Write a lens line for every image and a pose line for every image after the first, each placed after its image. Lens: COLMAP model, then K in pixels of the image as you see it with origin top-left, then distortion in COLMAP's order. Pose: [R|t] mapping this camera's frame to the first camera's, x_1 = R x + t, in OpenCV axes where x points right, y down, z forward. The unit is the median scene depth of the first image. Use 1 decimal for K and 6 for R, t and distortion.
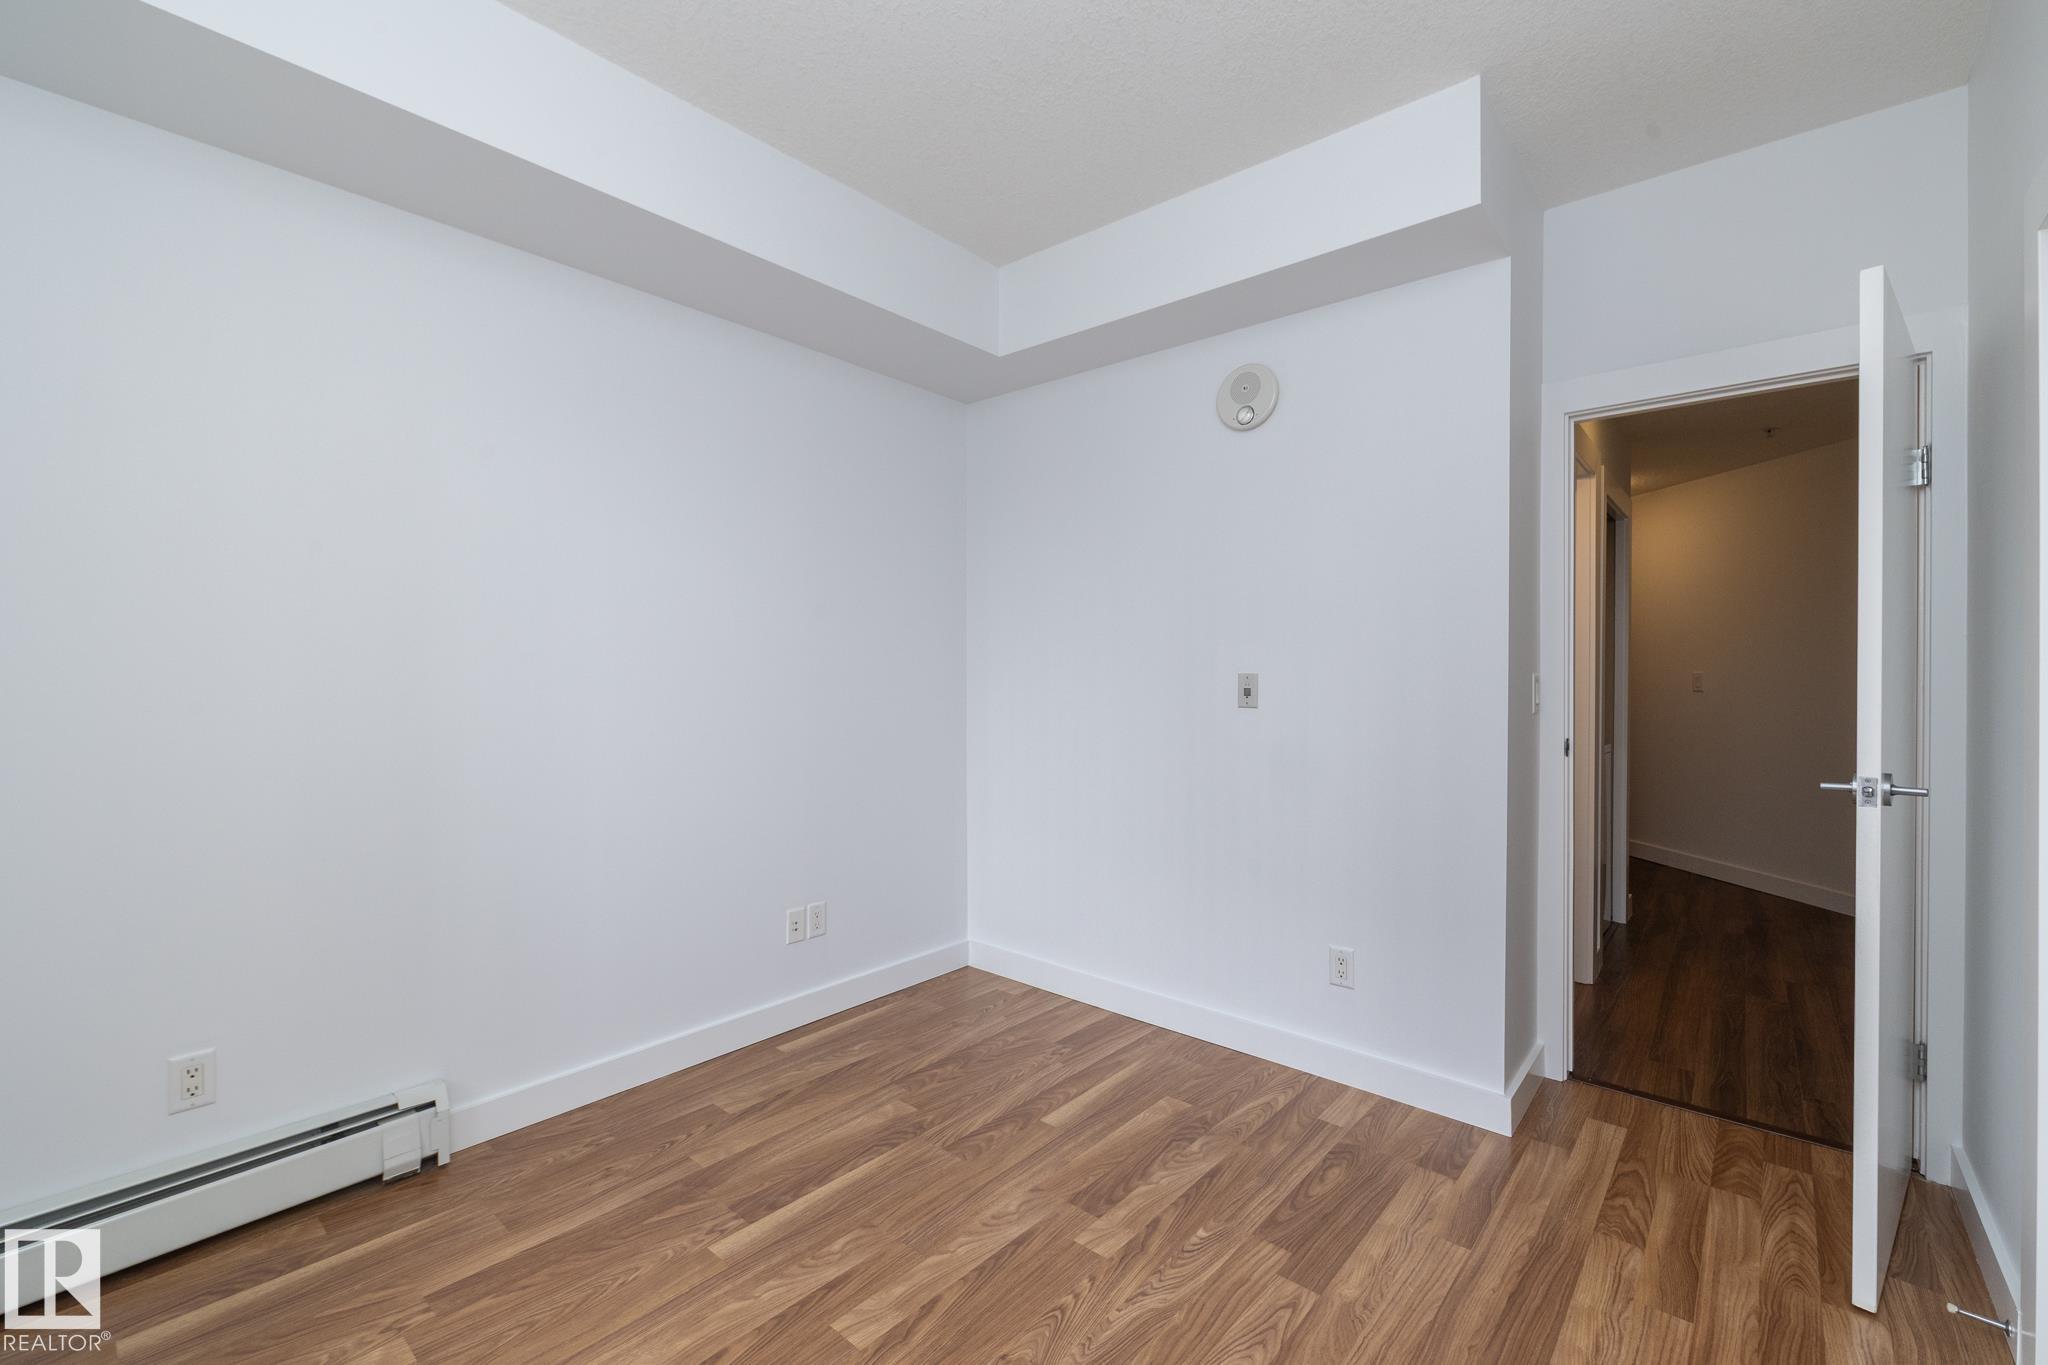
lens RADIAL K [[866.9, 0, 1052.3], [0, 866.9, 678.8], [0, 0, 1]] dist [-0.003709, 0.000990]
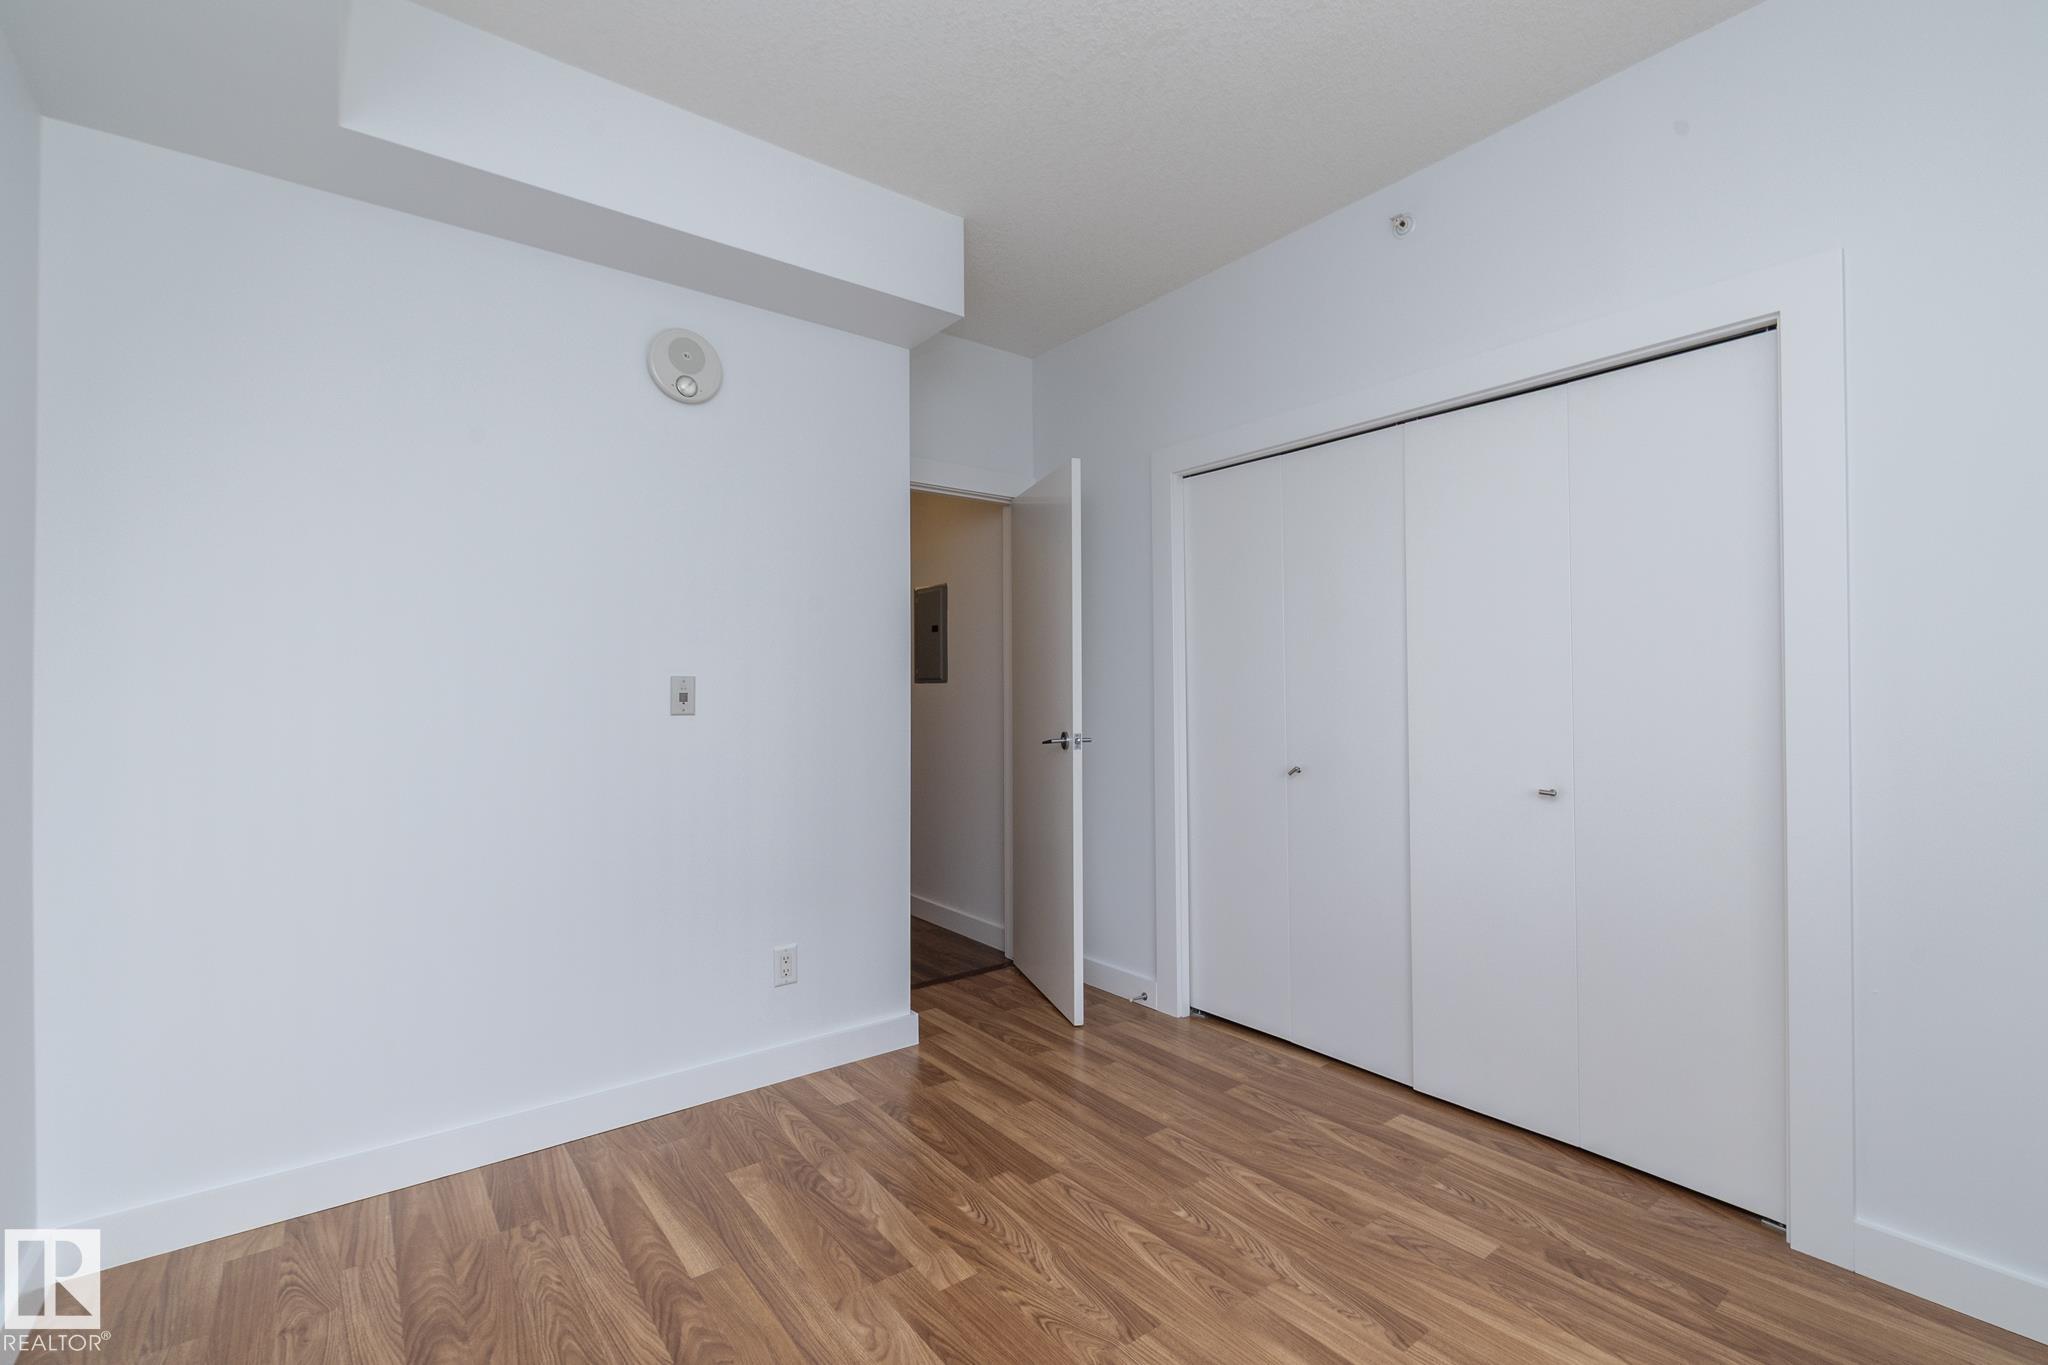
lens RADIAL K [[866.9, 0, 1016.8], [0, 866.9, 687.0], [0, 0, 1]] dist [-0.003709, 0.000990]
pose [[0.221587, 0.004882, 0.975128, -0.696517], [0.011317, 0.999907, -0.007578, 0.018300], [-0.975075, 0.012715, 0.221512, 0.585942]]
